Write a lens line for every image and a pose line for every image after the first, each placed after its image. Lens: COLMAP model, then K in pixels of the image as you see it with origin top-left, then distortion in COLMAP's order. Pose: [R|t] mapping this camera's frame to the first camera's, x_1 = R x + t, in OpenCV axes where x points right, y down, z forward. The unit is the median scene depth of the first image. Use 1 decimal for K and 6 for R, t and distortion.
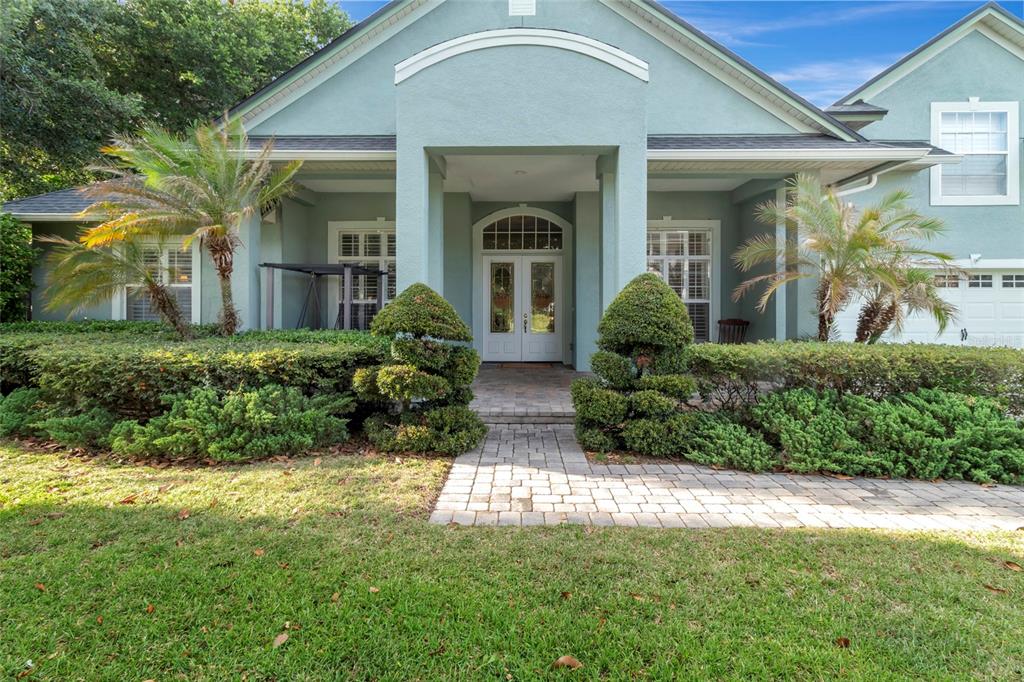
lens RADIAL K [[487.9, 0, 513.0], [0, 487.9, 311.3], [0, 0, 1]] dist [-0.001082, 0.000262]
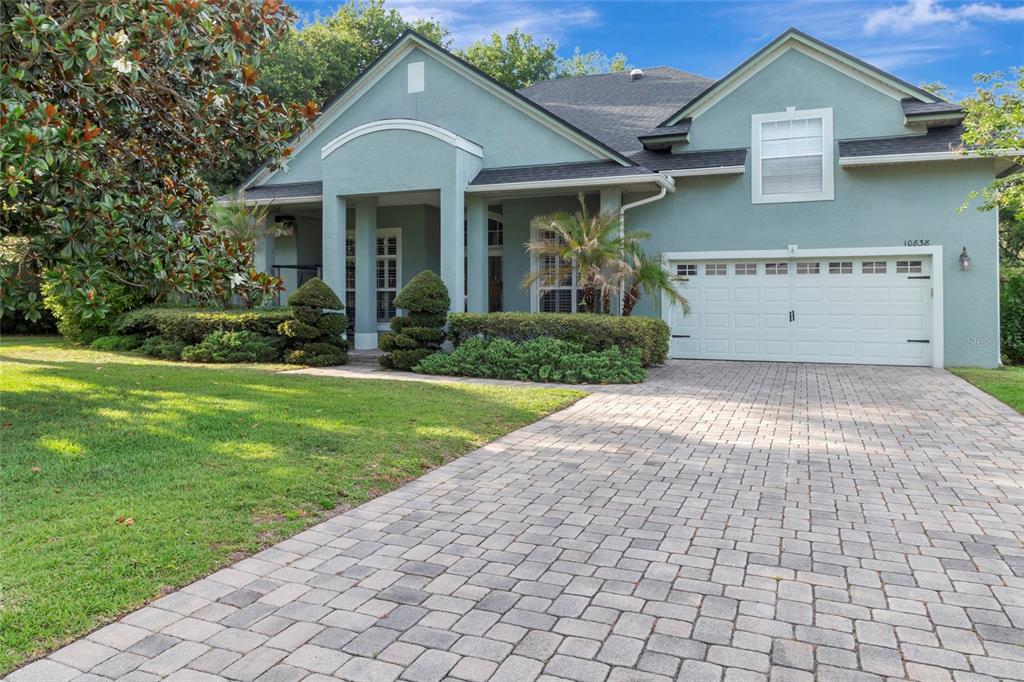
lens RADIAL K [[698.2, 0, 512.0], [0, 698.2, 341.0], [0, 0, 1]] dist [-0.003392, -0.001192]
pose [[0.935819, 0.021231, -0.351842, 1.077112], [-0.002570, 0.998569, 0.053419, 0.025372], [0.352472, -0.049086, 0.934534, -0.911999]]
